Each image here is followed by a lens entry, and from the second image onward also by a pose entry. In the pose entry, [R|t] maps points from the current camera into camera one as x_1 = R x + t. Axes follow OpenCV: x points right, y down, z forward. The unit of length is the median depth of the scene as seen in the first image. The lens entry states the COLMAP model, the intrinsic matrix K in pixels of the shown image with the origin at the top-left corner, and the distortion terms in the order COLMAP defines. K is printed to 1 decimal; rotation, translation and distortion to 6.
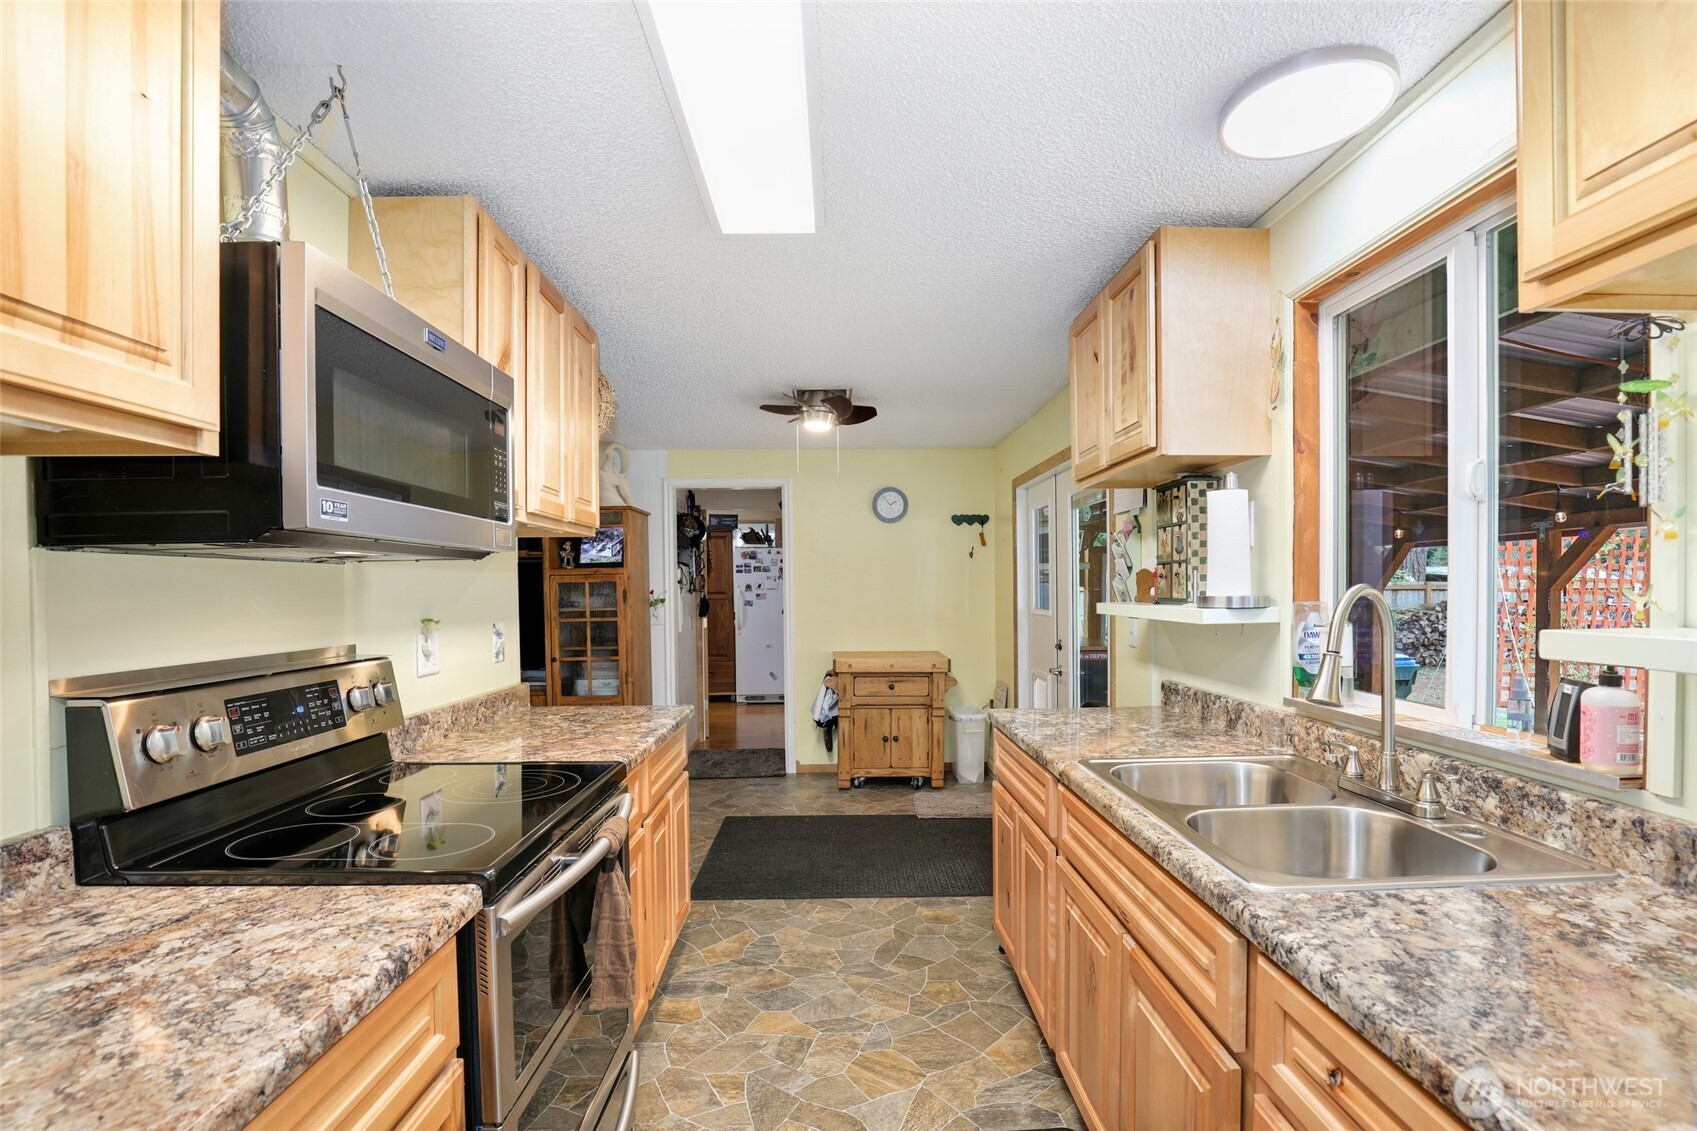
lens RADIAL K [[786.5, 0, 855.1], [0, 786.5, 578.8], [0, 0, 1]] dist [-0.034859, 0.001135]
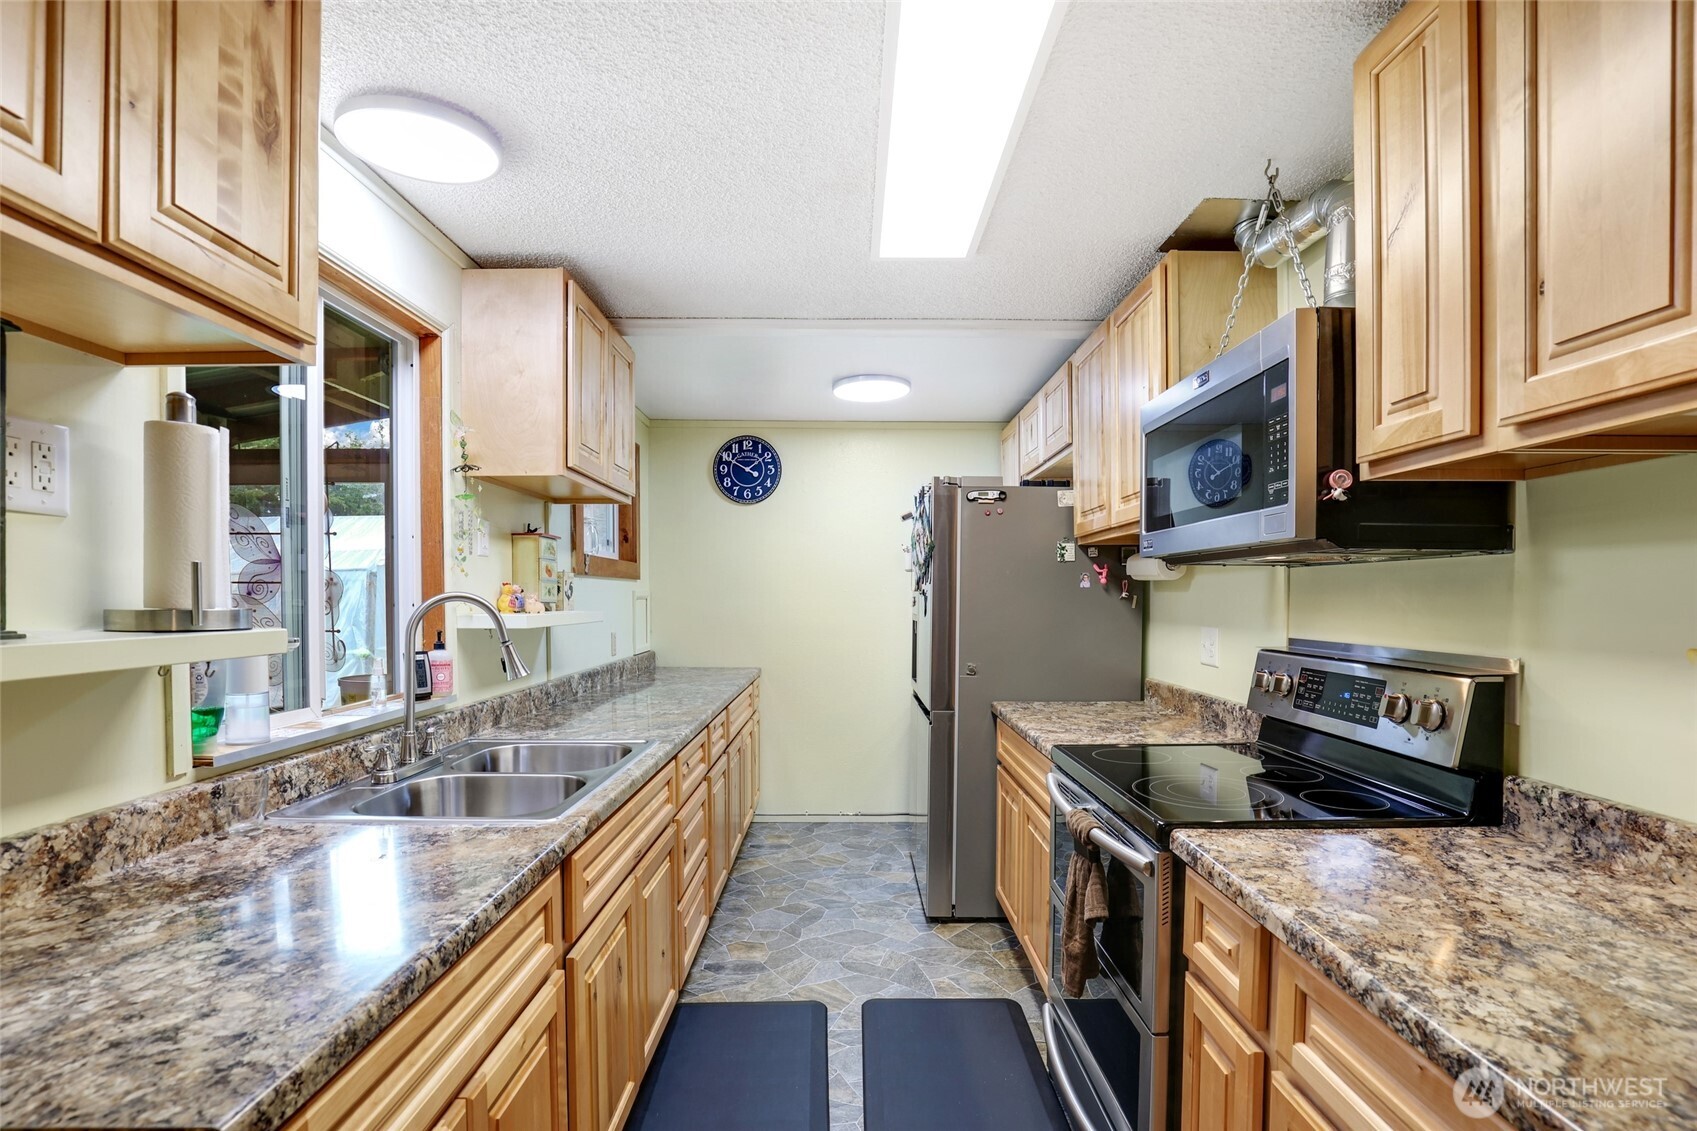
lens RADIAL K [[792.8, 0, 853.2], [0, 792.8, 607.8], [0, 0, 1]] dist [-0.040868, 0.008524]
pose [[-0.999812, 0.008201, 0.017562, -0.017726], [0.008292, 0.999953, 0.005120, 0.023710], [-0.017520, 0.005265, -0.999833, 1.671301]]
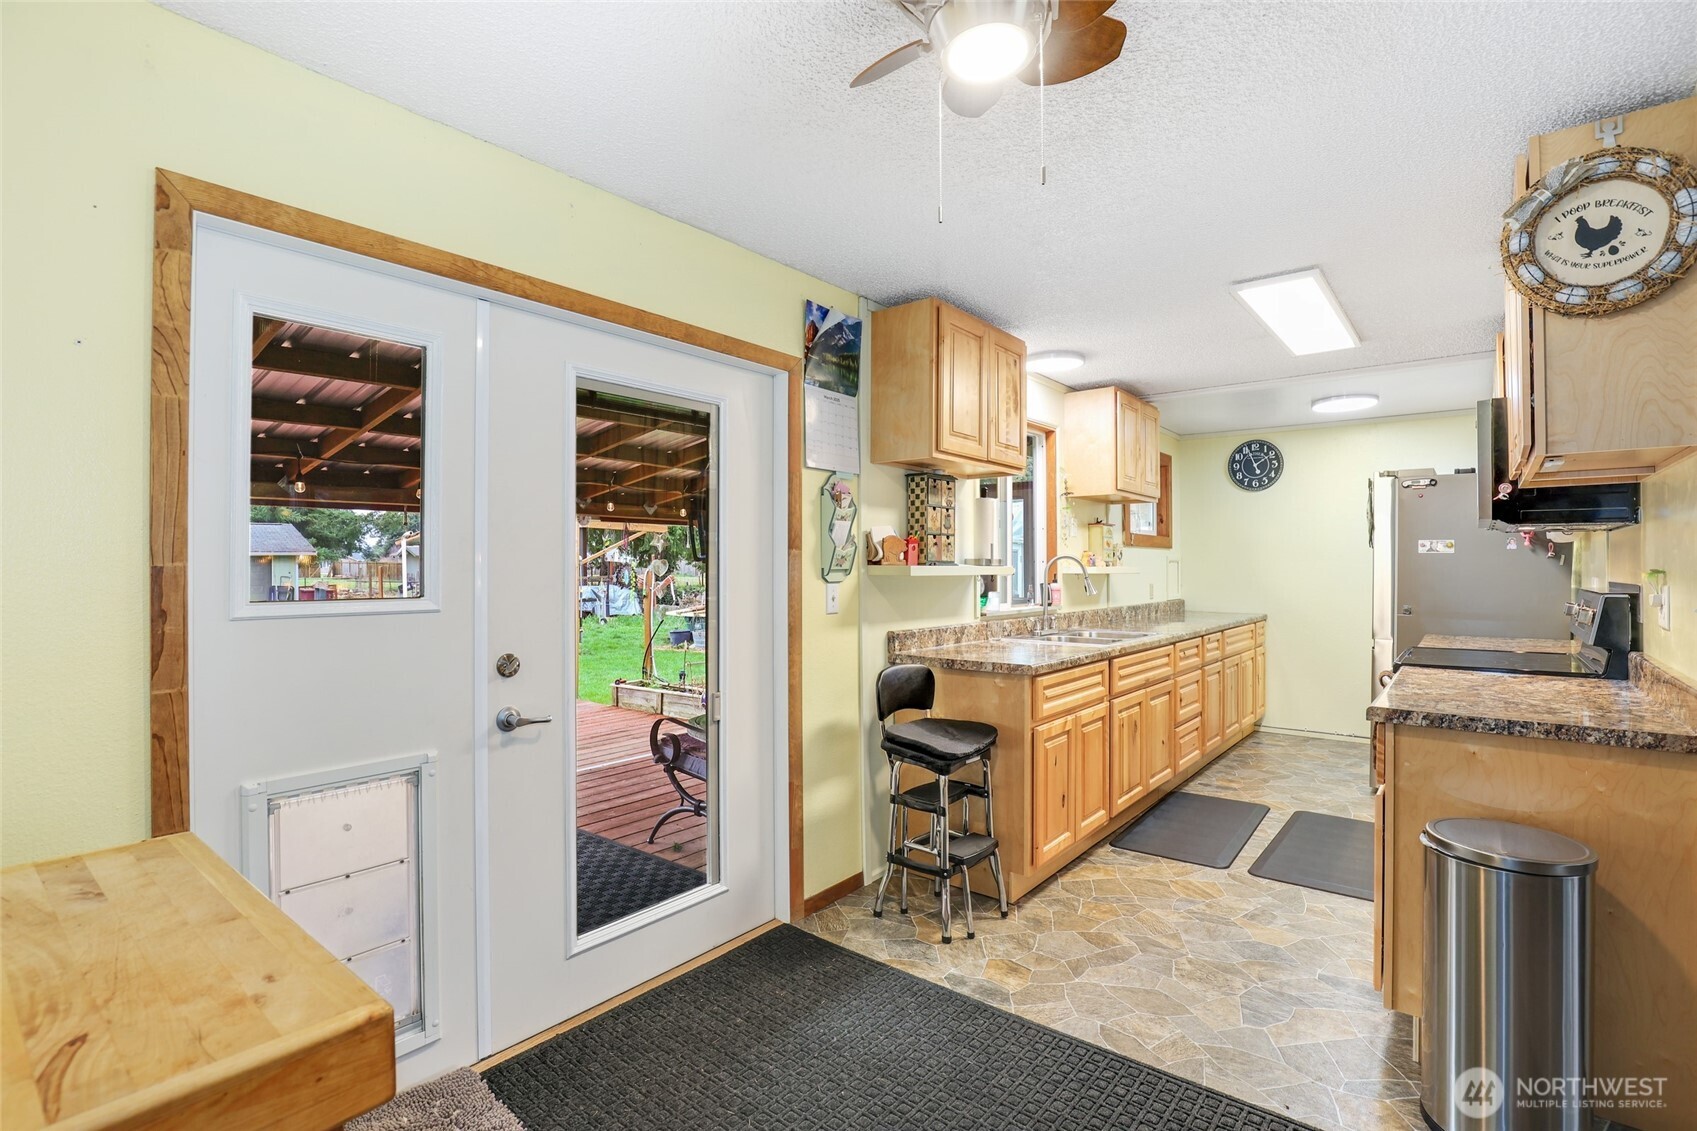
lens RADIAL K [[786.4, 0, 850.9], [0, 786.4, 560.0], [0, 0, 1]] dist [-0.037163, 0.000060]
pose [[-0.757141, 0.014451, 0.653092, -0.452066], [-0.000253, 0.999749, -0.022415, 0.067270], [-0.653252, -0.017136, -0.756947, 2.682635]]
